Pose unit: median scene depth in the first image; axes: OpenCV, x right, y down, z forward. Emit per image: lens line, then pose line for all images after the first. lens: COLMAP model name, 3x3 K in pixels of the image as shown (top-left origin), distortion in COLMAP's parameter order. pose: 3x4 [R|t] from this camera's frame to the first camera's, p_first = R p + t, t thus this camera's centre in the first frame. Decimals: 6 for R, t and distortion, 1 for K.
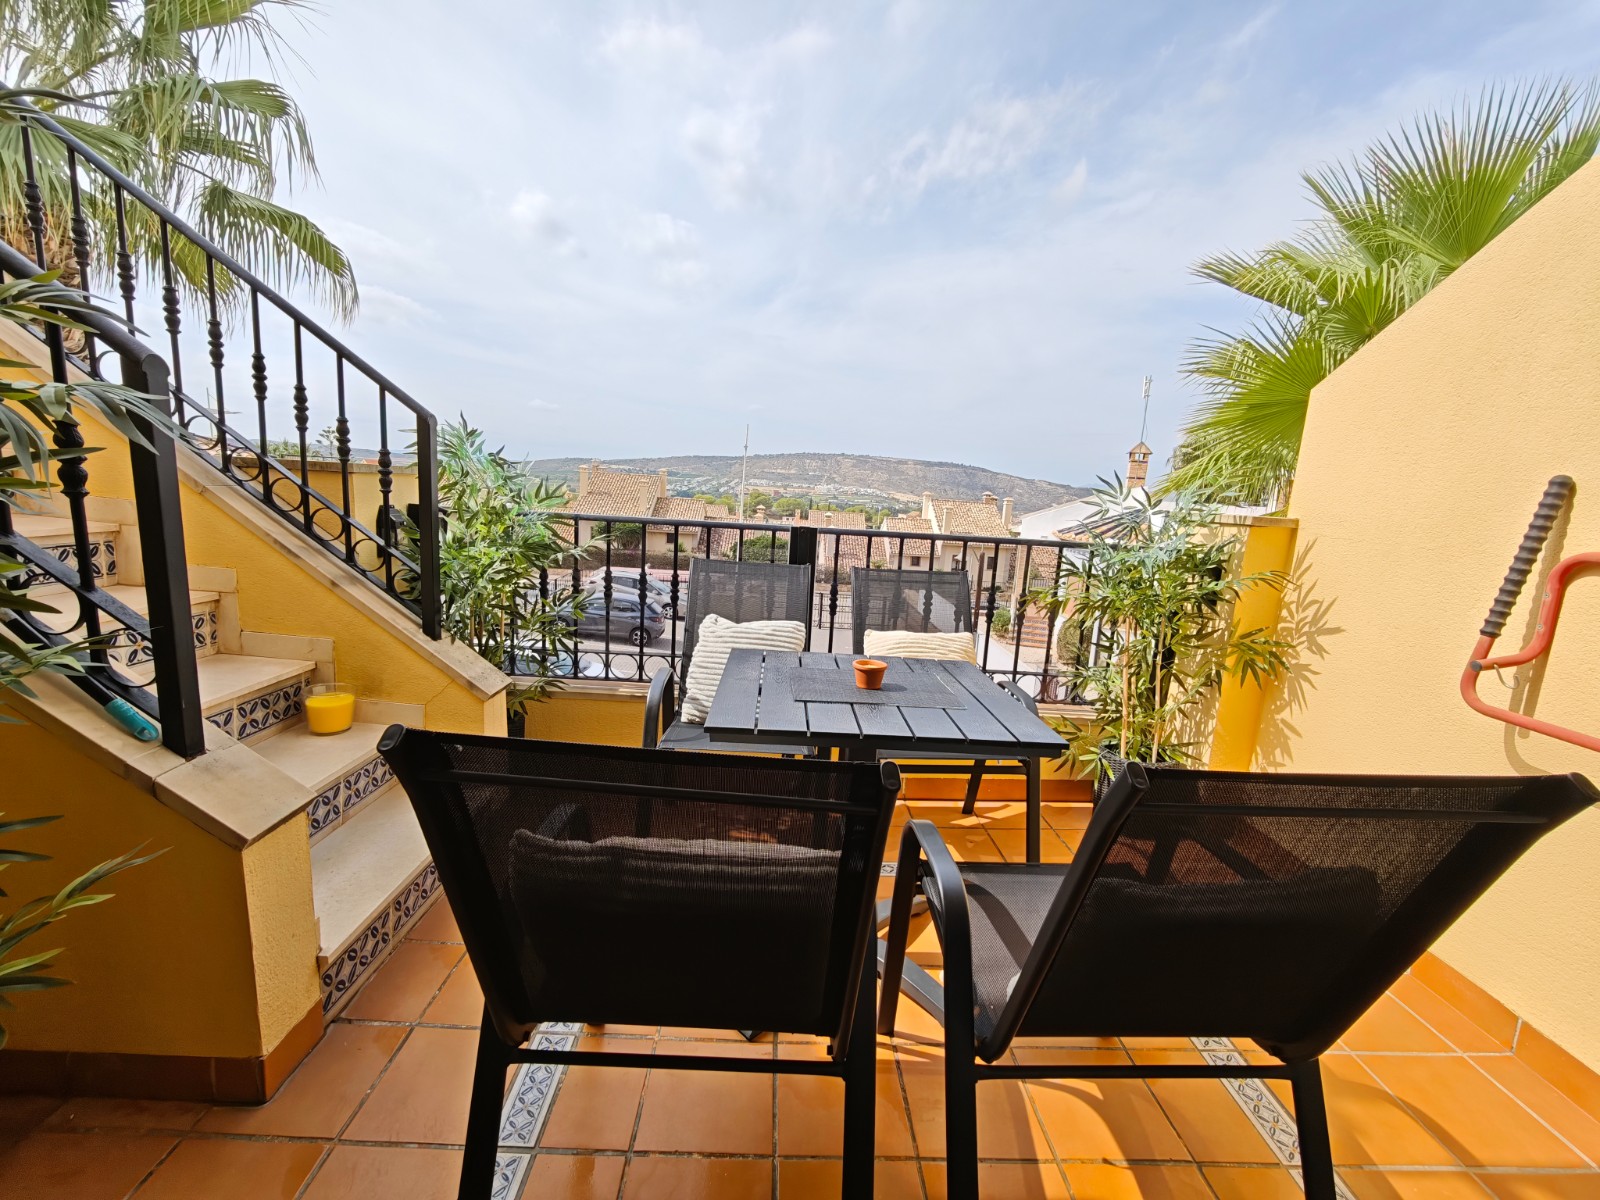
lens RADIAL K [[664.7, 0, 797.7], [0, 664.7, 606.0], [0, 0, 1]] dist [-0.001567, 0.000585]
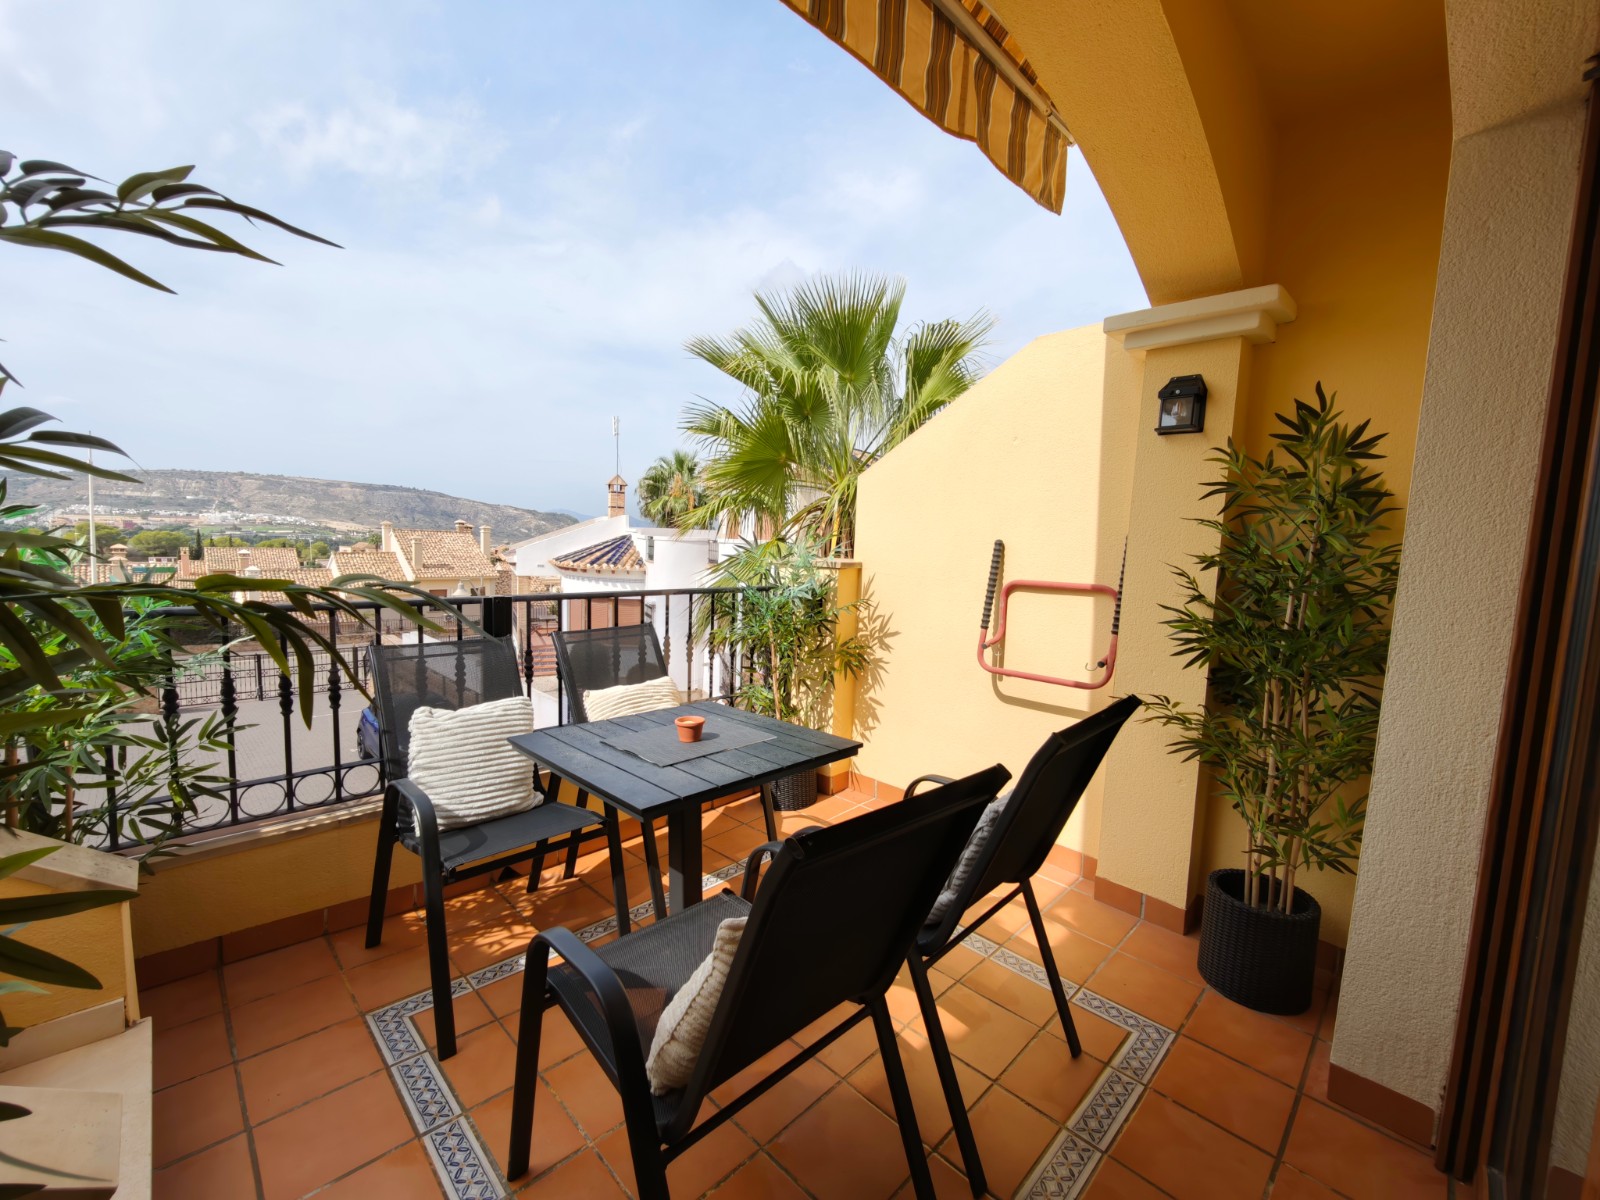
lens RADIAL K [[664.7, 0, 796.7], [0, 664.7, 604.9], [0, 0, 1]] dist [-0.001567, 0.000585]
pose [[0.728950, -0.103318, 0.676725, -0.181236], [0.129331, 0.991528, 0.012069, -0.035315], [-0.672239, 0.078723, 0.736137, 0.004392]]
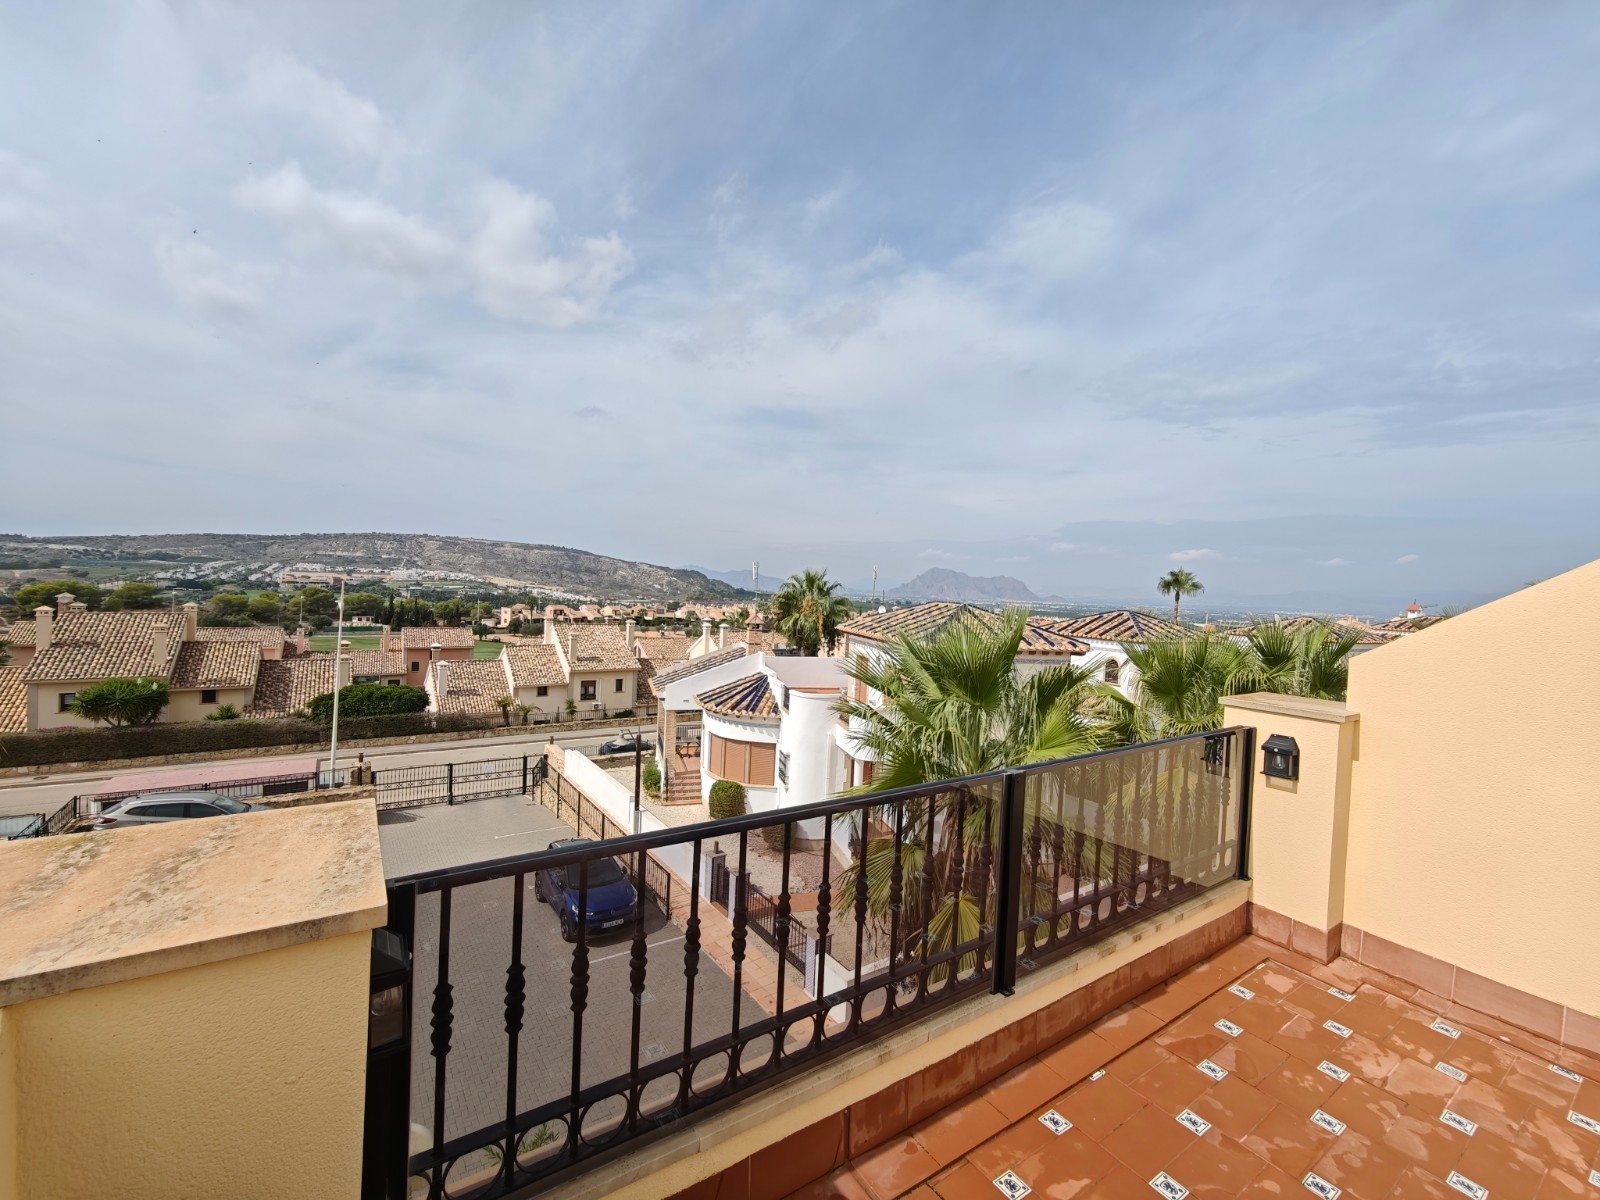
lens RADIAL K [[664.7, 0, 798.8], [0, 664.7, 604.4], [0, 0, 1]] dist [-0.001567, 0.000585]
pose [[0.838409, -0.037667, 0.543739, -0.360201], [0.105096, 0.990060, -0.093466, -0.727371], [-0.534813, 0.135507, 0.834034, -0.251298]]
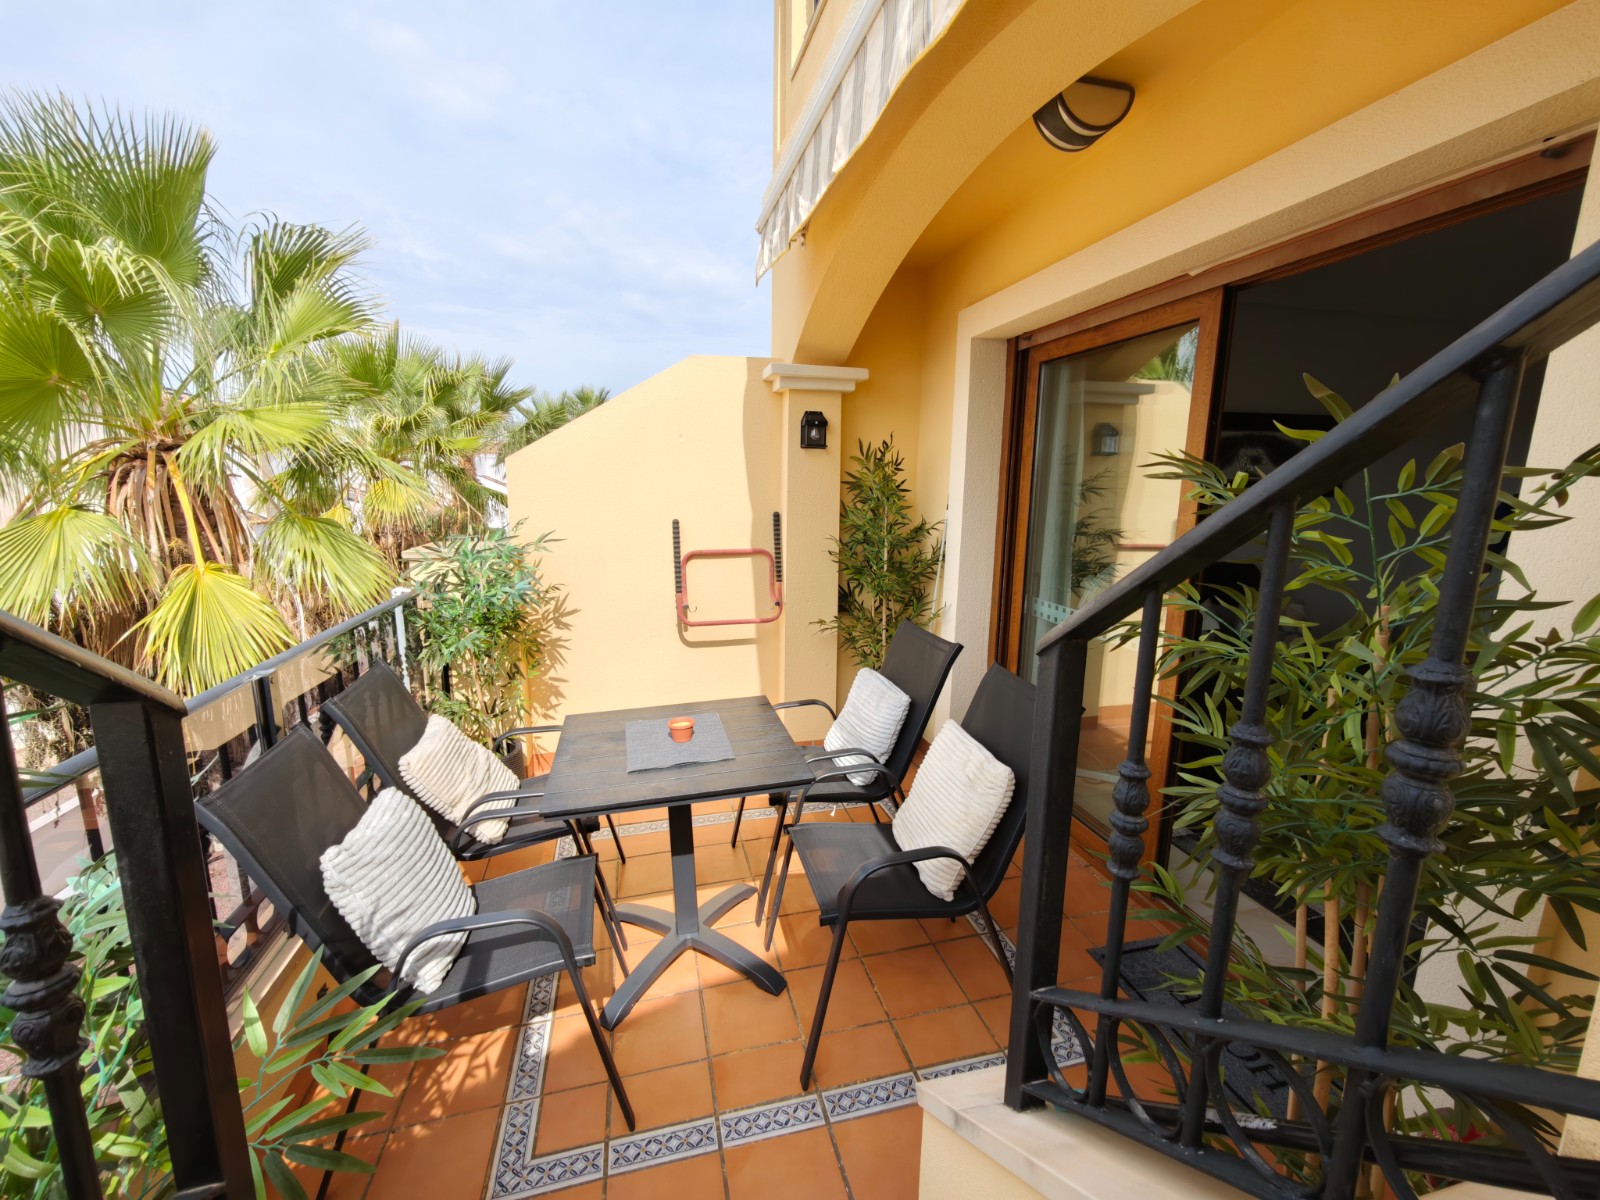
lens RADIAL K [[664.7, 0, 798.5], [0, 664.7, 598.7], [0, 0, 1]] dist [-0.001567, 0.000585]
pose [[-0.207760, -0.235292, 0.949460, -0.386523], [0.151604, 0.951165, 0.268889, -0.158960], [-0.966360, 0.199806, -0.161943, 0.330472]]
